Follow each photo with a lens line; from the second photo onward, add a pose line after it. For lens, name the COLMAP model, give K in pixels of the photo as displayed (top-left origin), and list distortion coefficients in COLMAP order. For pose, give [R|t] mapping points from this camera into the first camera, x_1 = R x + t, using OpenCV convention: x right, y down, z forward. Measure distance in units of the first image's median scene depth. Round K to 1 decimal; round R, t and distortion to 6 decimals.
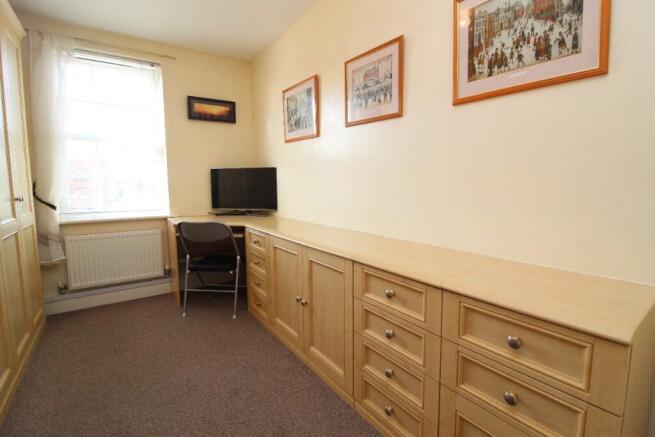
lens RADIAL K [[302.8, 0, 326.2], [0, 302.8, 211.0], [0, 0, 1]] dist [0.003248, -0.012798]
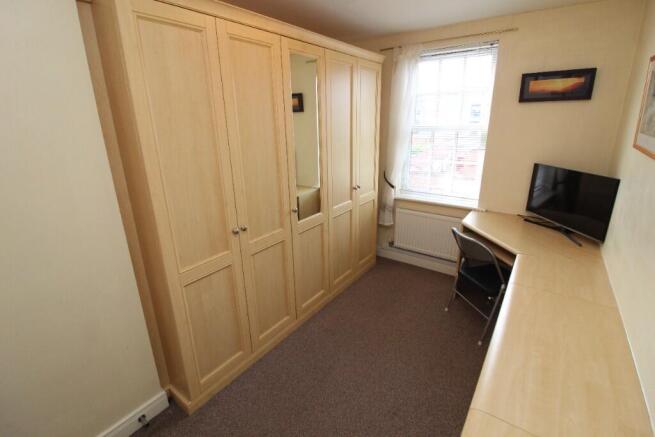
lens RADIAL K [[302.8, 0, 326.2], [0, 302.8, 211.0], [0, 0, 1]] dist [0.003248, -0.012798]
pose [[0.321010, 0.277674, -0.905456, 0.249165], [-0.071323, 0.960427, 0.269246, -0.232802], [0.944386, -0.021851, 0.328111, 0.245366]]
